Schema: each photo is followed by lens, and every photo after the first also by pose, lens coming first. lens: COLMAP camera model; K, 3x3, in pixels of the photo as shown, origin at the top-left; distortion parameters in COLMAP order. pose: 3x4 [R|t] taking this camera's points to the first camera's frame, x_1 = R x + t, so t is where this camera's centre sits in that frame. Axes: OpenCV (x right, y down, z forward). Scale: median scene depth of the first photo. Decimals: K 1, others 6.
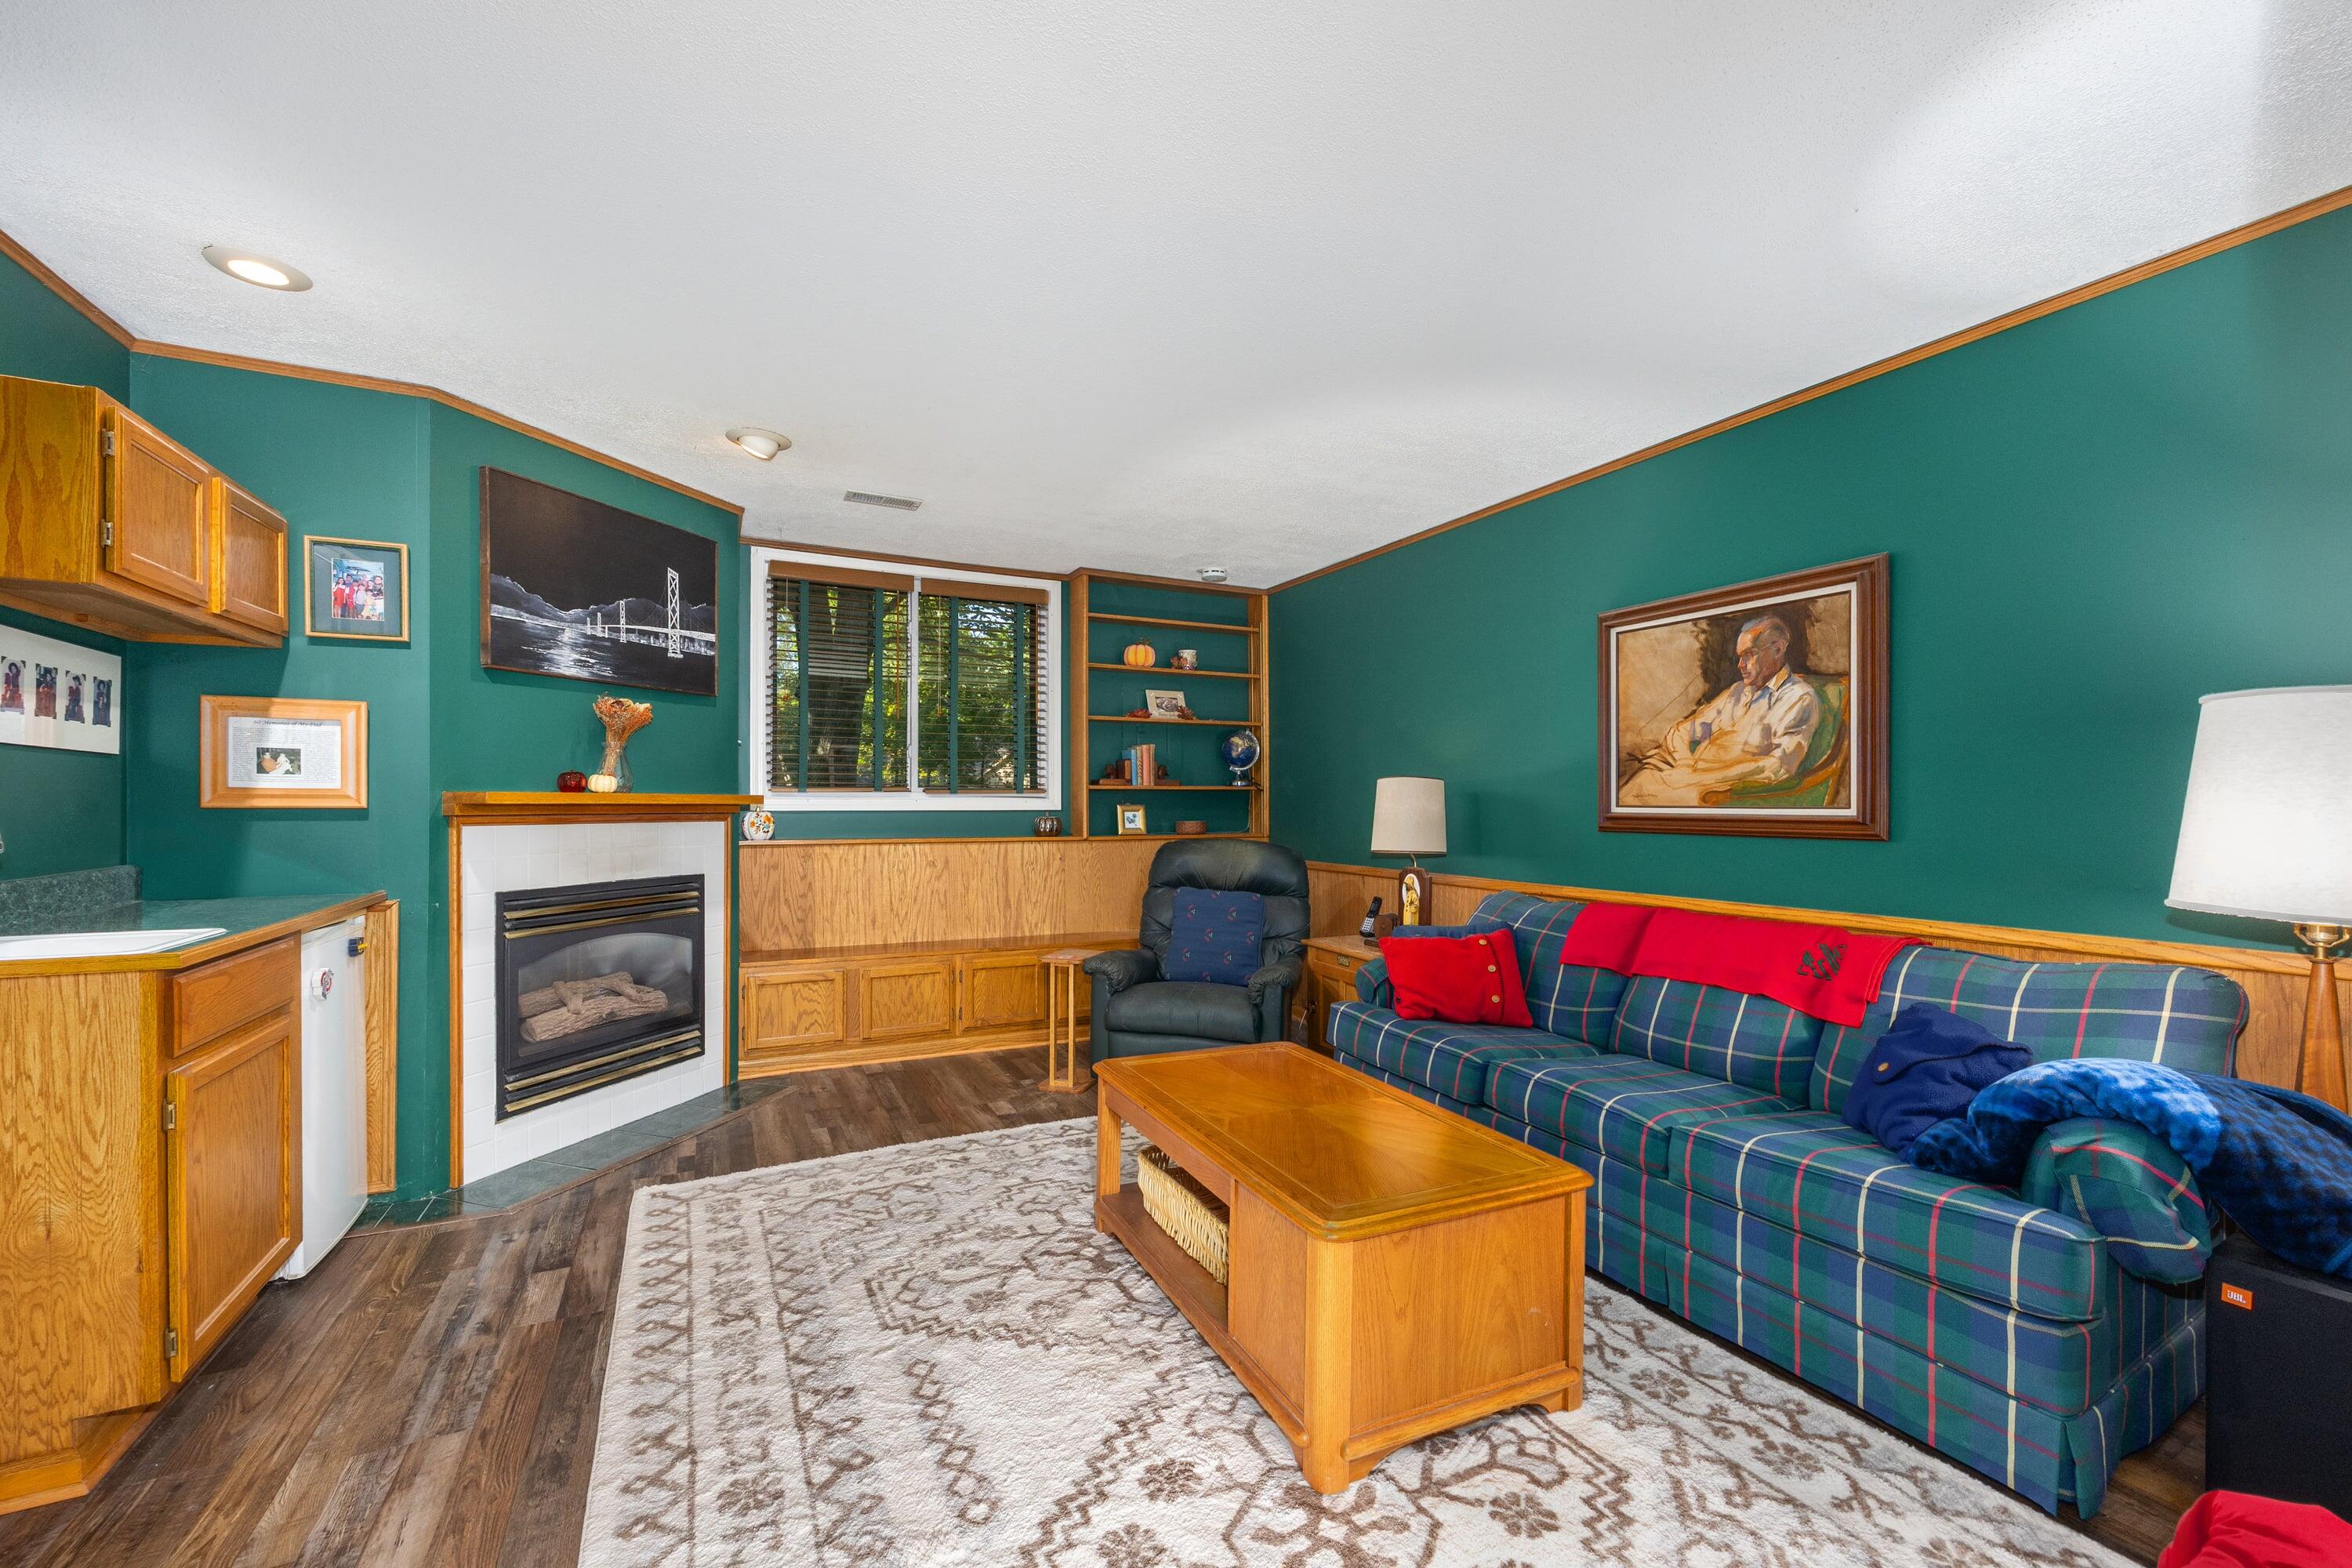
lens RADIAL K [[963.8, 0, 1199.7], [0, 963.8, 795.3], [0, 0, 1]] dist [-0.003653, -0.000848]
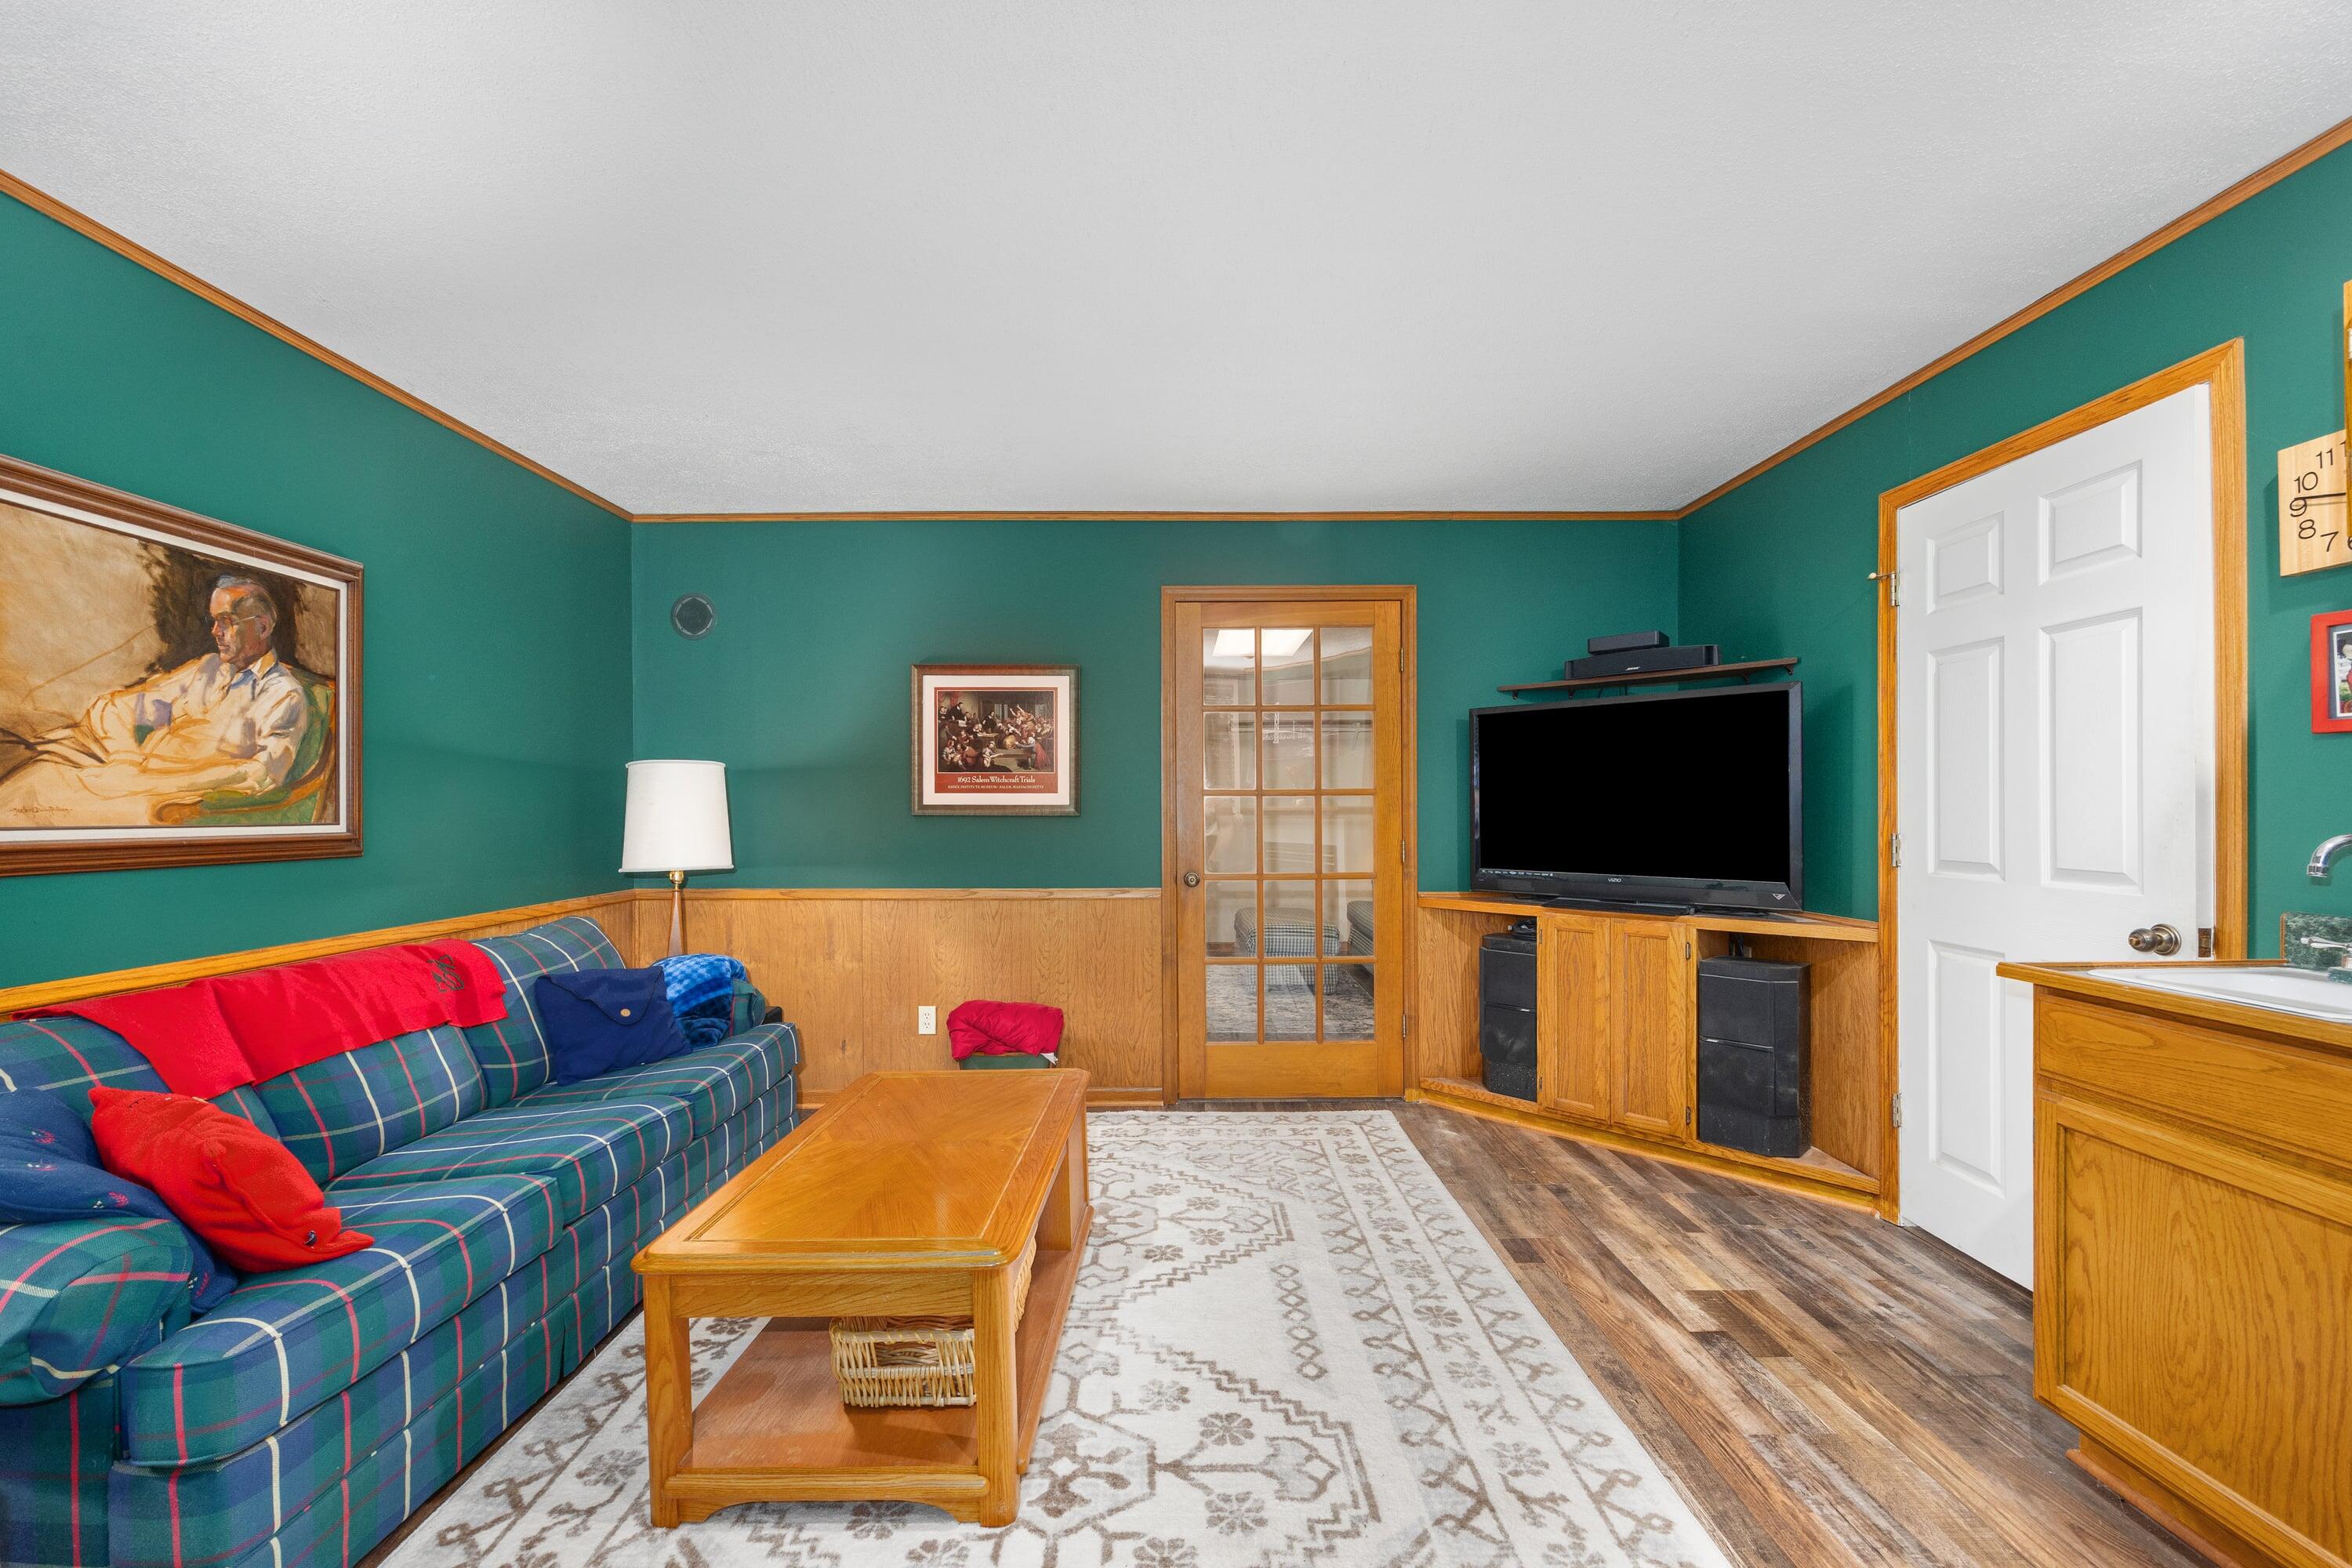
lens RADIAL K [[963.8, 0, 1189.6], [0, 963.8, 805.9], [0, 0, 1]] dist [-0.003653, -0.000848]
pose [[-0.896869, 0.006106, 0.442254, -0.439142], [0.003553, 0.999972, -0.006601, 0.004427], [-0.442281, -0.004349, -0.896866, 1.379164]]
